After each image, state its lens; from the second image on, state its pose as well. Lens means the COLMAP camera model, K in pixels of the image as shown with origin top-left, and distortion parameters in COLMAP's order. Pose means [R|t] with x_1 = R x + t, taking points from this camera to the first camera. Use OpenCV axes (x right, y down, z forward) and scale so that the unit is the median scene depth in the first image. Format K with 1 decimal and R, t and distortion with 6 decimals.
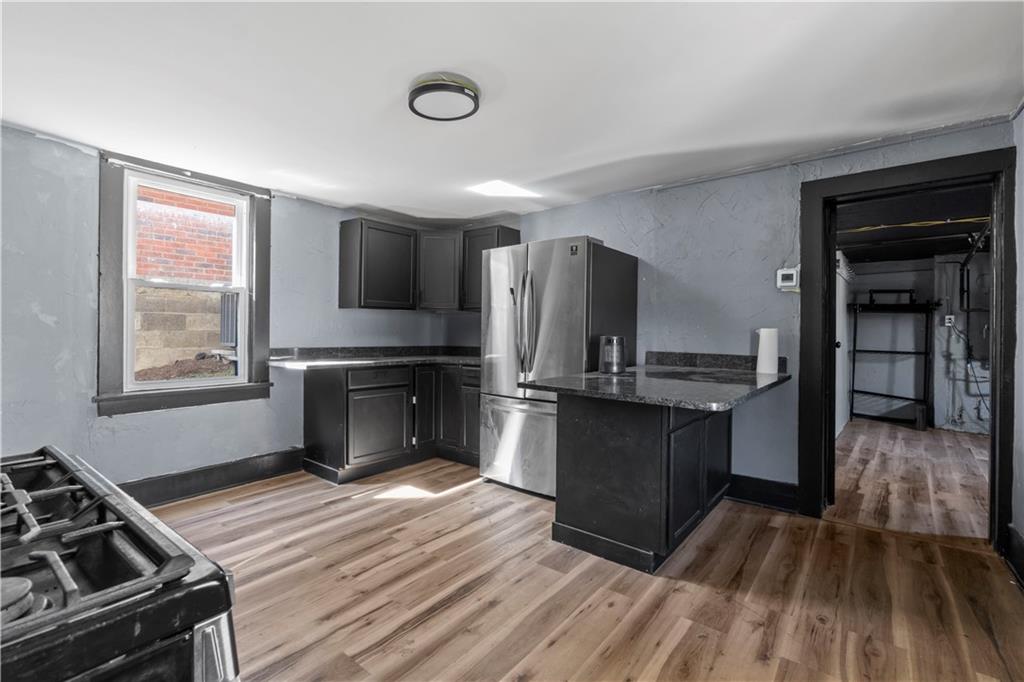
lens RADIAL K [[445.4, 0, 512.0], [0, 445.4, 341.0], [0, 0, 1]] dist [-0.001042, 0.000434]
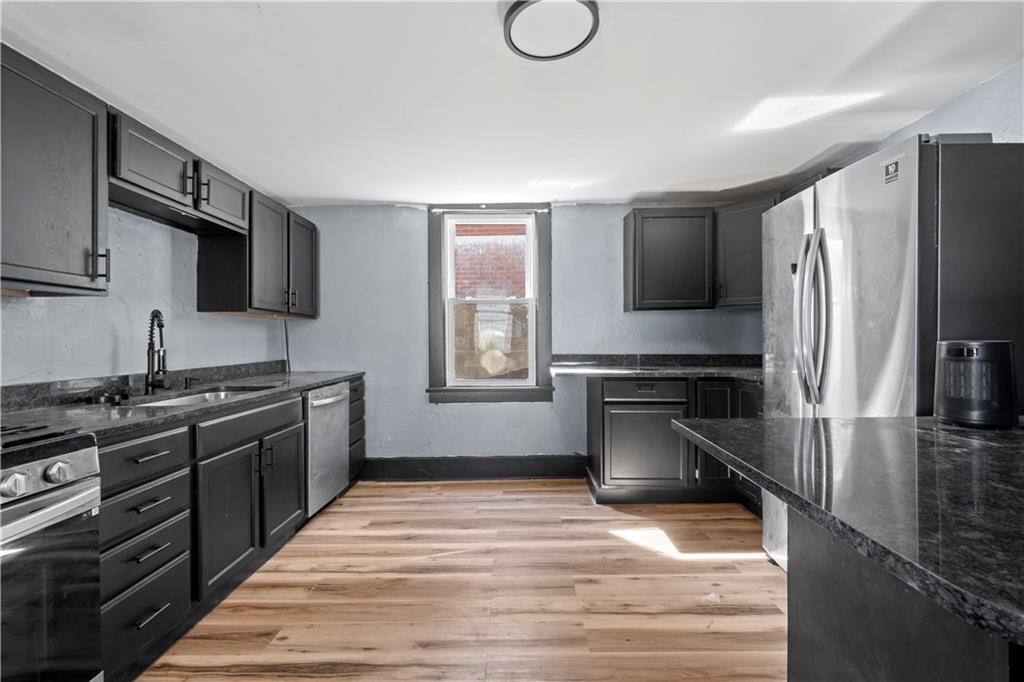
lens RADIAL K [[445.4, 0, 512.0], [0, 445.4, 341.0], [0, 0, 1]] dist [-0.001042, 0.000434]
pose [[0.624570, -0.006426, -0.780942, 0.223903], [-0.002628, 0.999943, -0.010330, -0.003559], [0.780964, 0.008504, 0.624518, 0.288065]]
